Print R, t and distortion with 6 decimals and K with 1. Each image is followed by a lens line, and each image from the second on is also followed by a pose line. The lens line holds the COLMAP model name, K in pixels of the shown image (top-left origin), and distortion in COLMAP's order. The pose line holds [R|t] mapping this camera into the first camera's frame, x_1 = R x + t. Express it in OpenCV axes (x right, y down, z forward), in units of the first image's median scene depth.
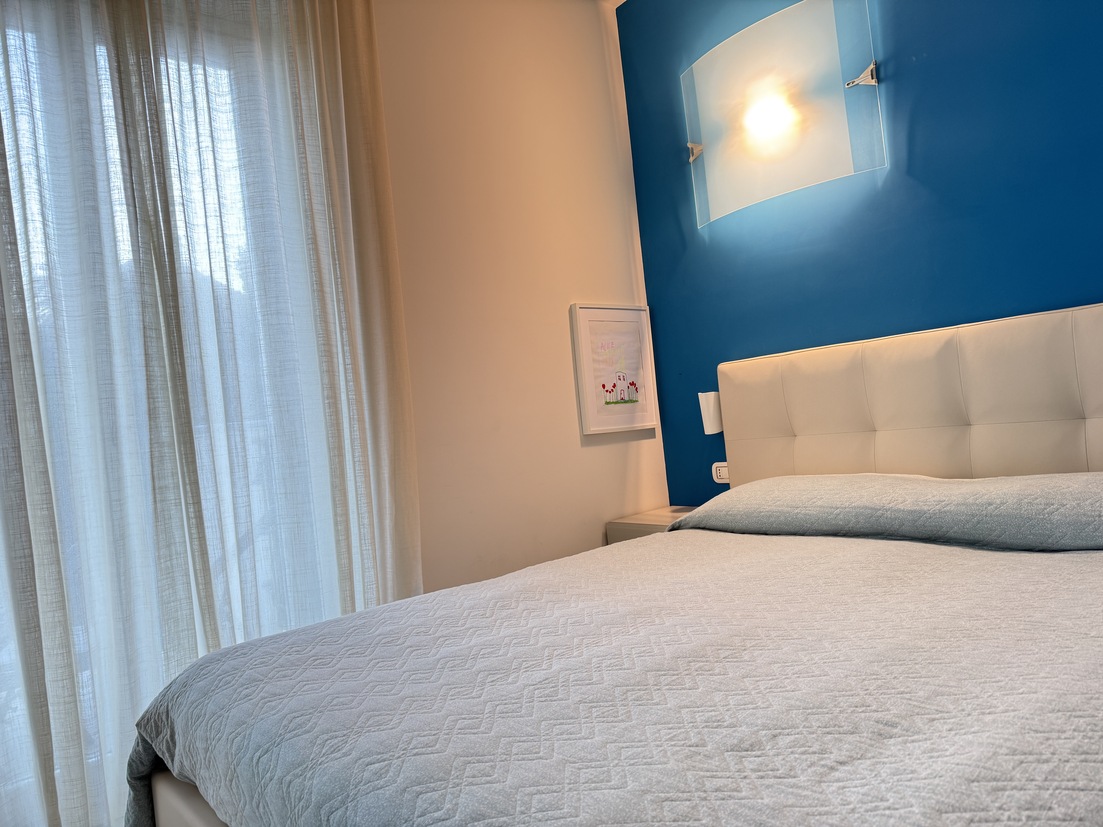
lens RADIAL K [[772.2, 0, 543.8], [0, 772.2, 416.2], [0, 0, 1]] dist [0.084531, -0.103609]
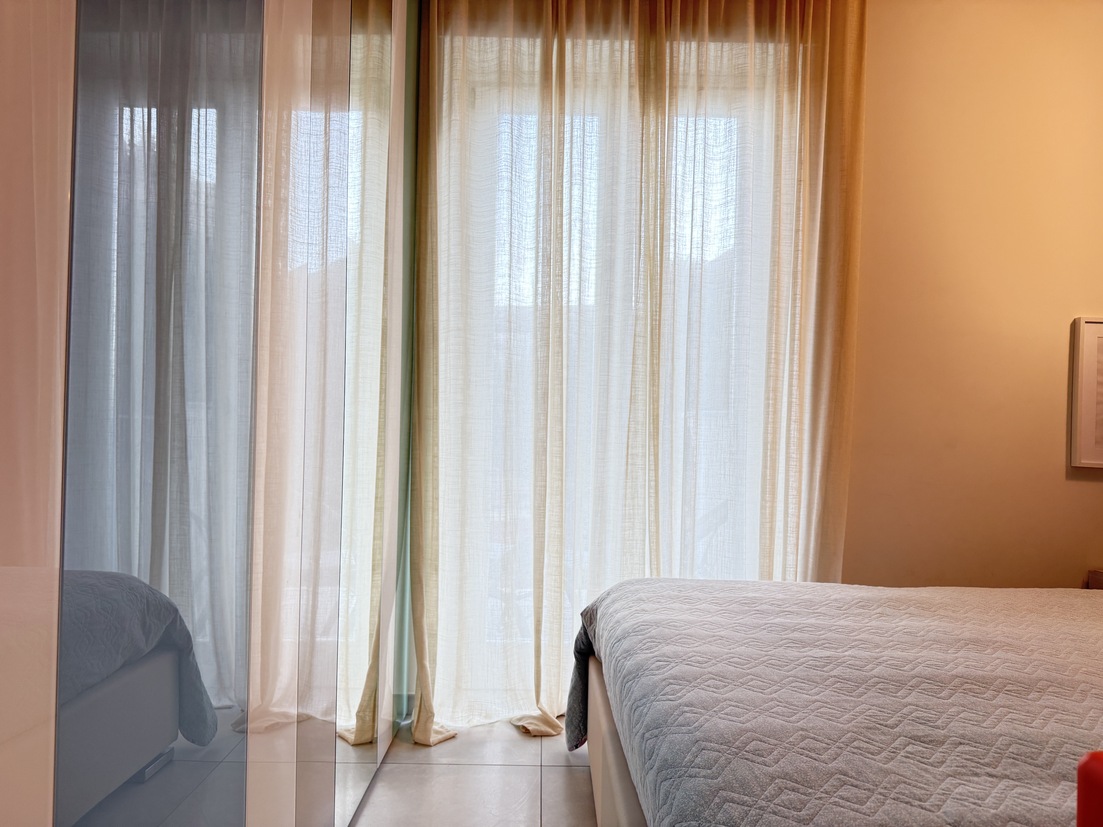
lens RADIAL K [[772.2, 0, 549.9], [0, 772.2, 416.0], [0, 0, 1]] dist [0.084531, -0.103609]
pose [[0.767814, 0.108846, -0.631360, 0.223846], [-0.101865, 0.993667, 0.047427, -0.021849], [0.632523, 0.027899, 0.774039, -0.111776]]
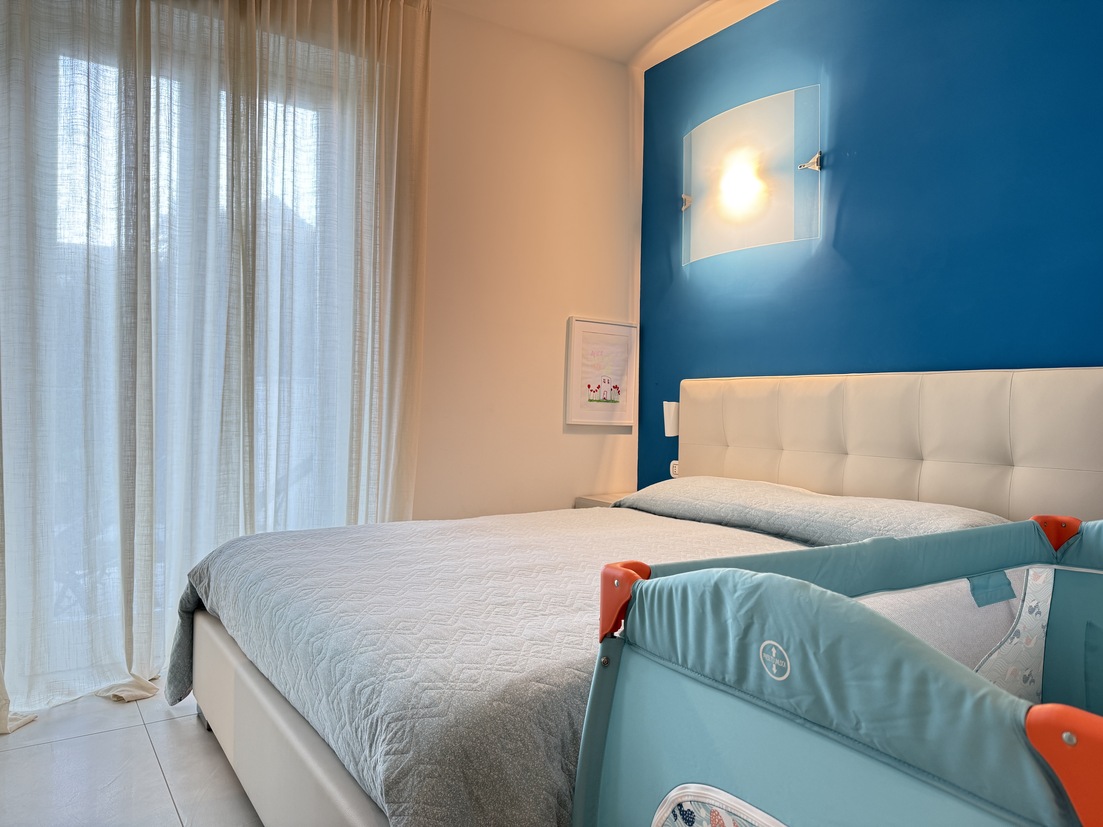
lens RADIAL K [[772.2, 0, 545.9], [0, 772.2, 409.7], [0, 0, 1]] dist [0.084531, -0.103609]
pose [[0.986923, 0.124618, -0.102246, 0.208785], [-0.123241, 0.992181, 0.019703, -0.027091], [0.103902, -0.006844, 0.994564, -0.321748]]
